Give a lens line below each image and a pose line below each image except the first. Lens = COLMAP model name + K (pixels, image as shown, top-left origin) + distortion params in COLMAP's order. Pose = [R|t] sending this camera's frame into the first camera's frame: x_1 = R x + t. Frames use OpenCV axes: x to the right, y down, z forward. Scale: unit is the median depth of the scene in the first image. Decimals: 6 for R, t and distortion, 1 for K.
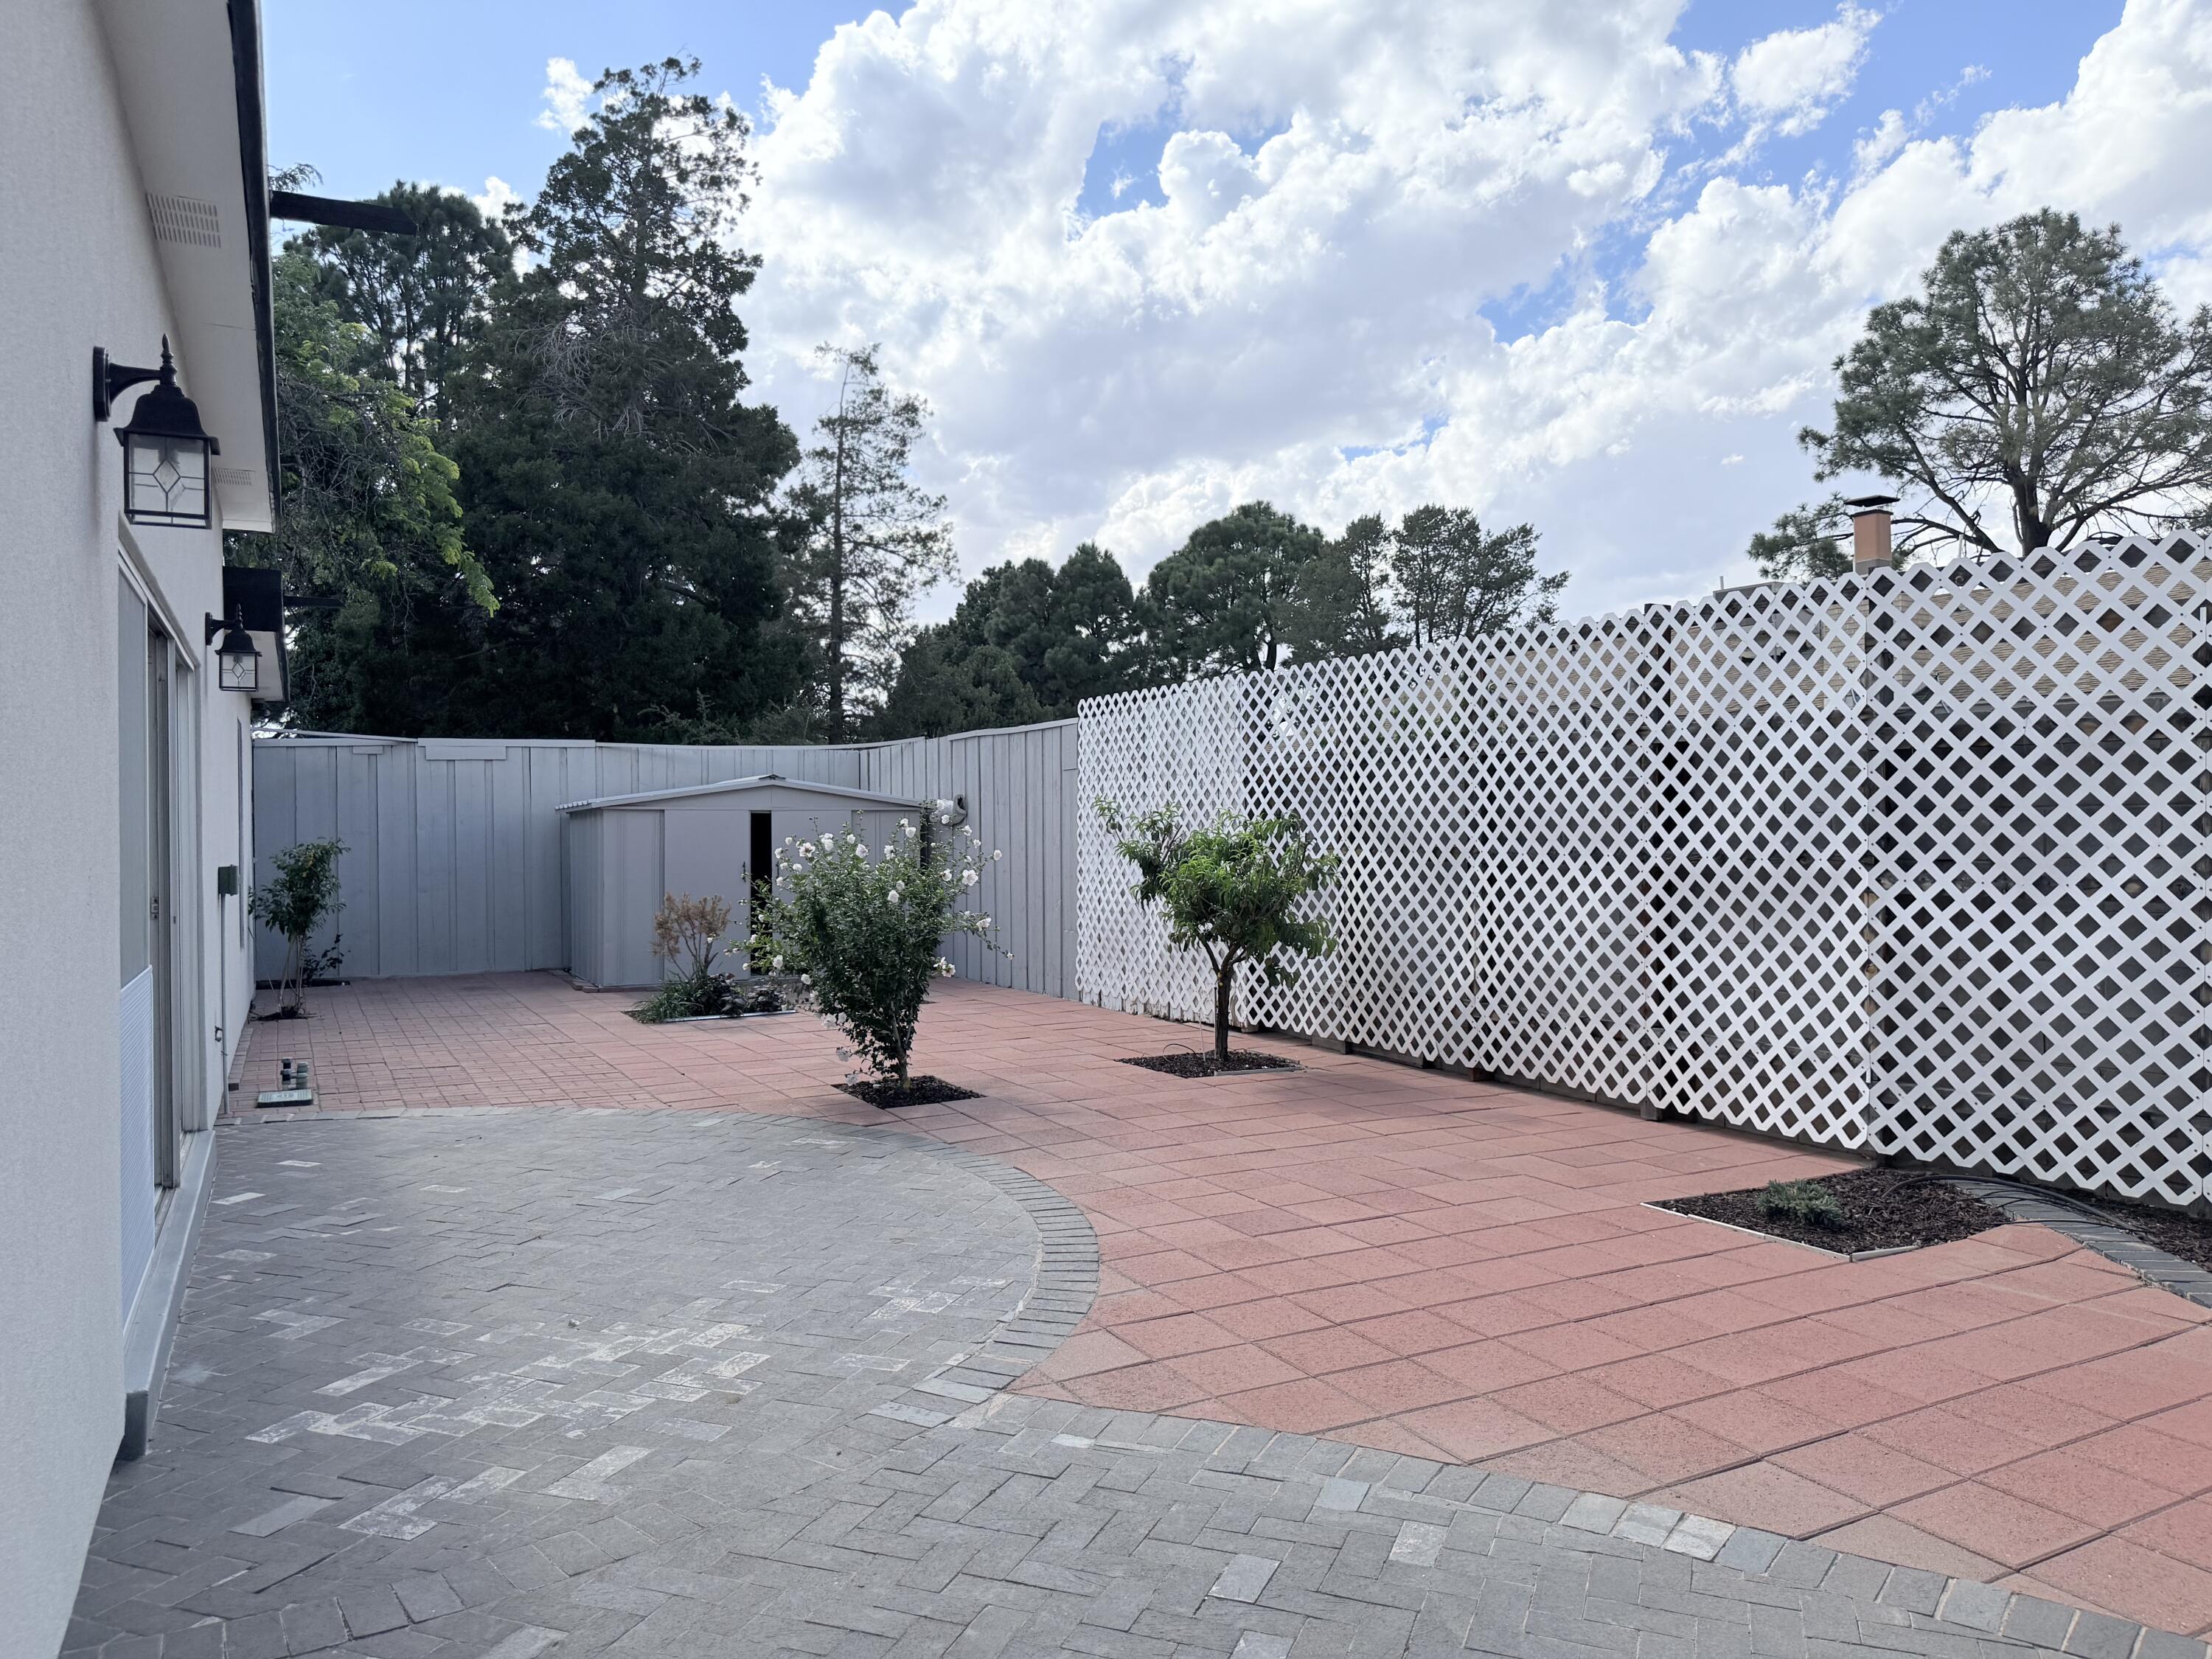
lens RADIAL K [[1553.6, 0, 1128.1], [0, 1553.6, 835.7], [0, 0, 1]] dist [-0.004159, -0.026160]
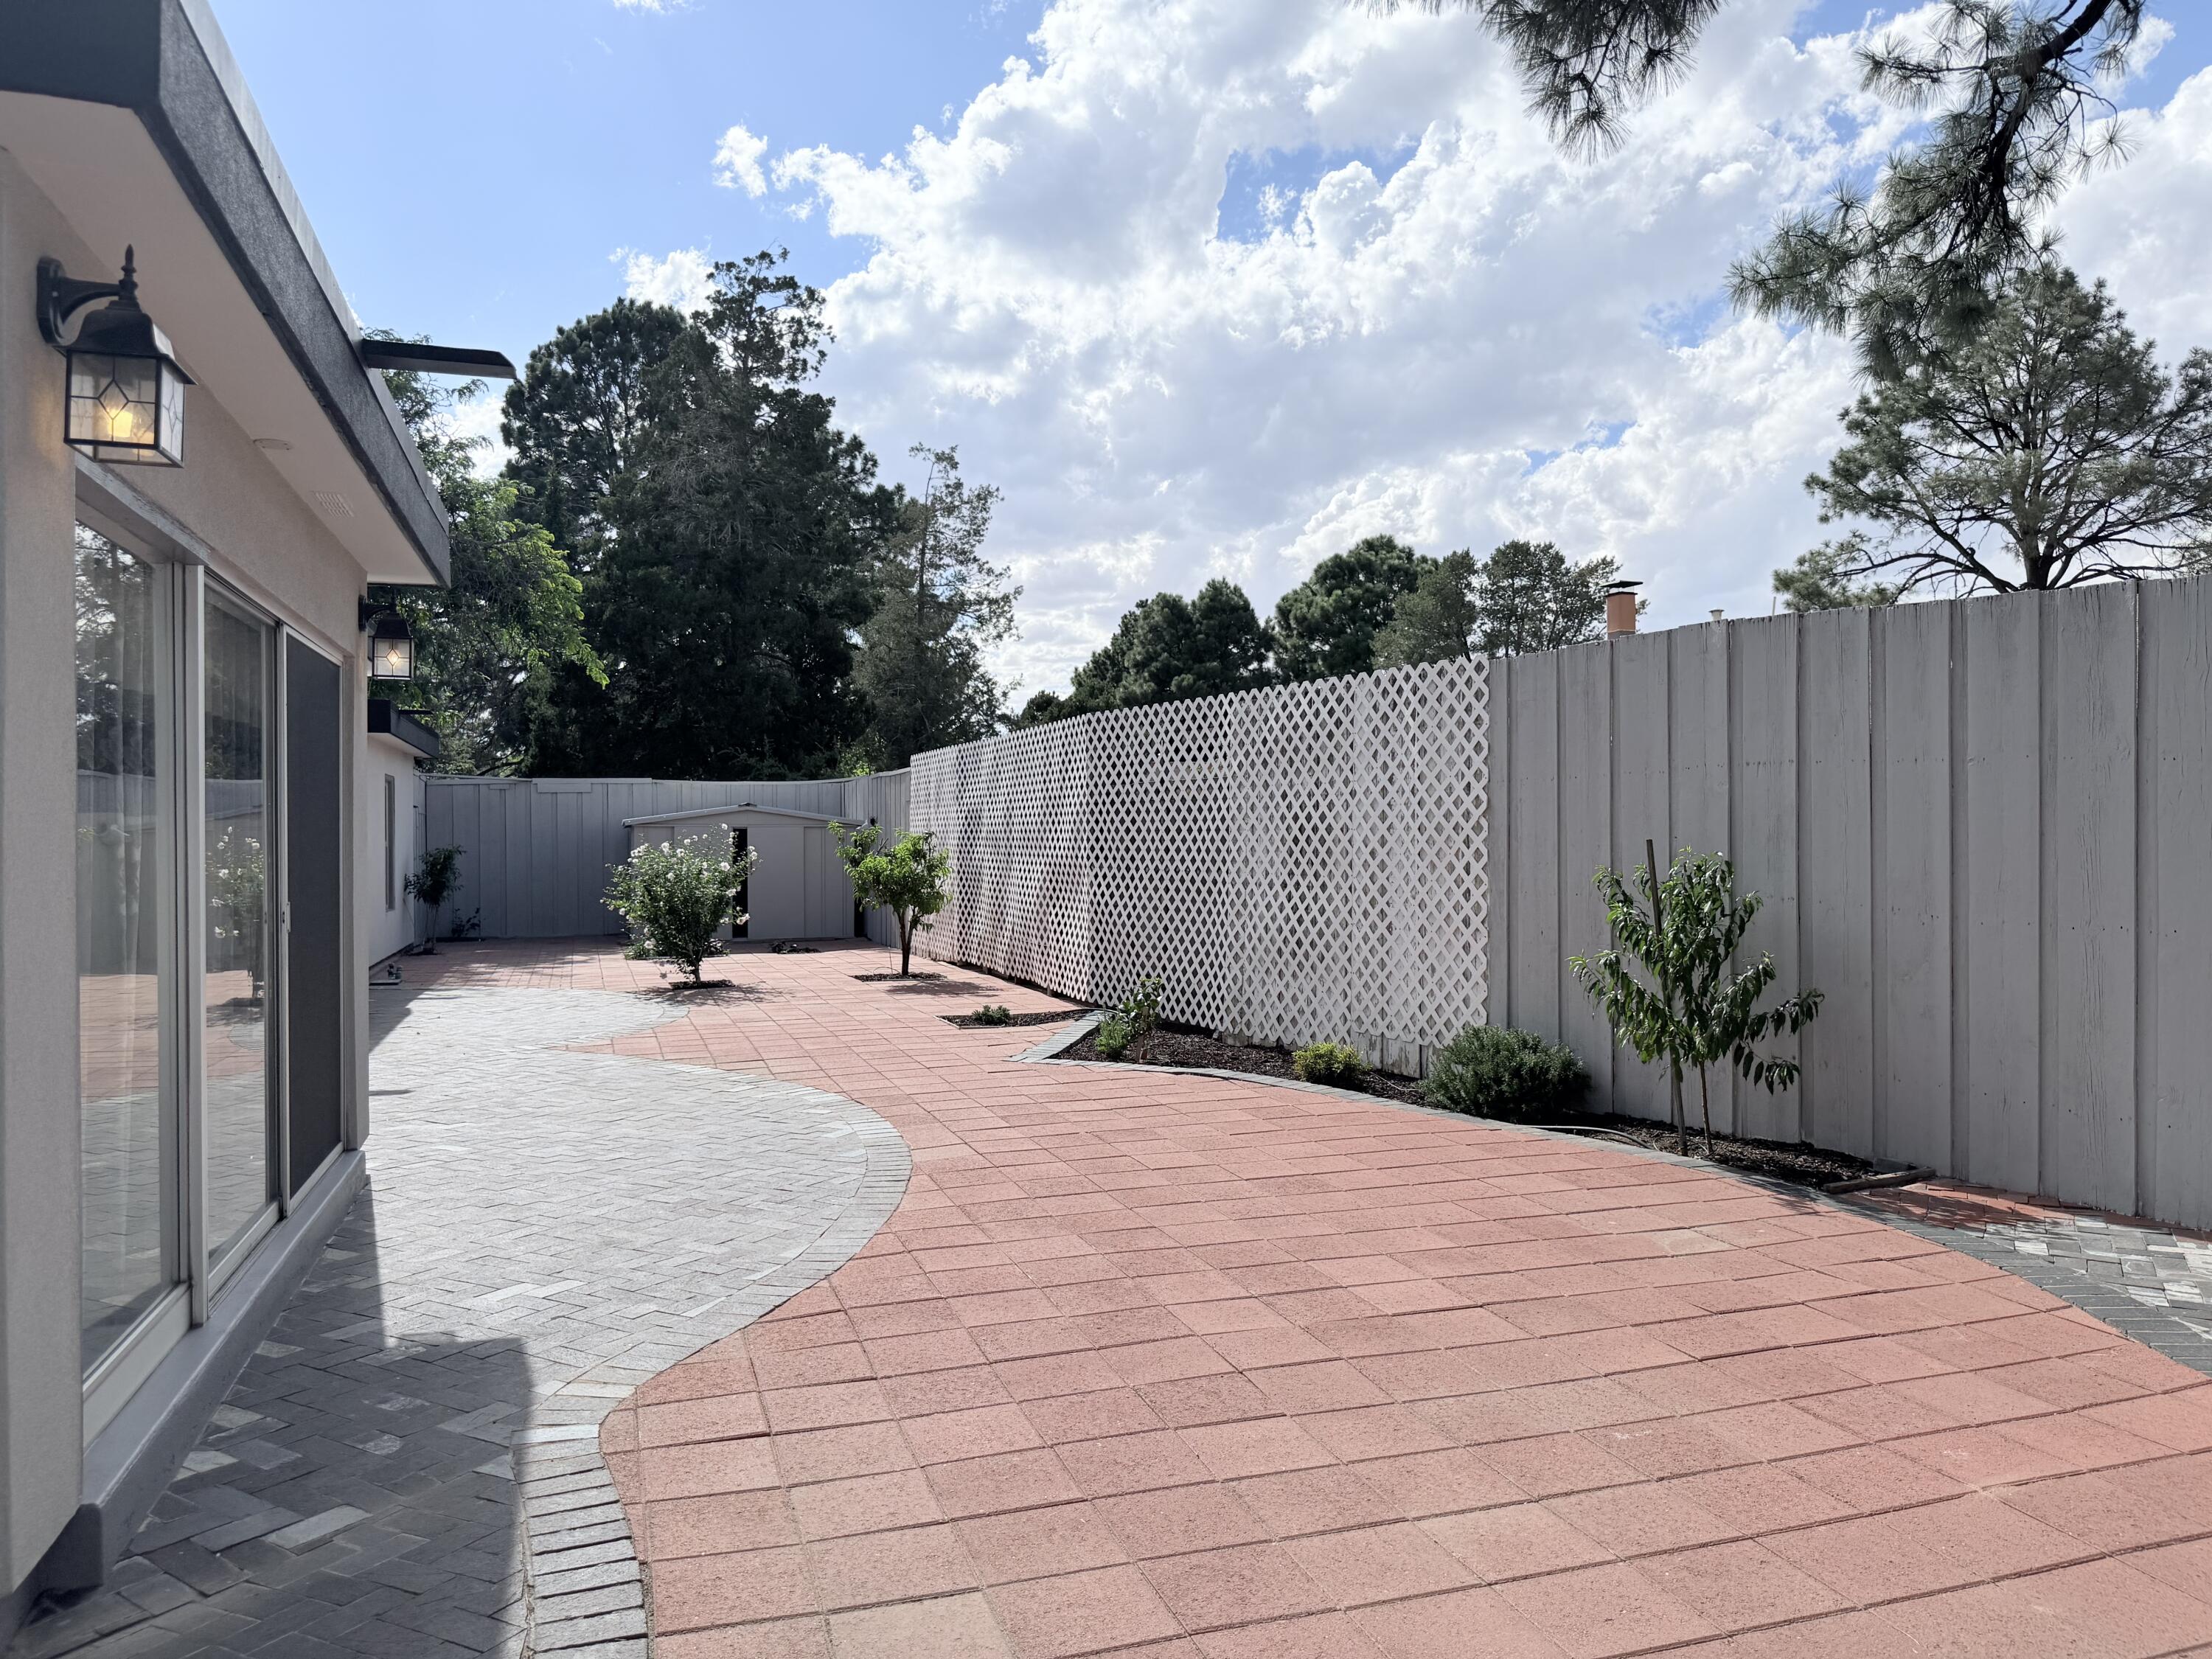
lens RADIAL K [[1511.5, 0, 1109.1], [0, 1511.5, 842.6], [0, 0, 1]] dist [0.057452, -0.104441]
pose [[0.986326, 0.008208, -0.164602, 0.132291], [-0.007821, 0.999965, 0.002997, -0.003307], [0.164621, -0.001669, 0.986355, -0.144497]]
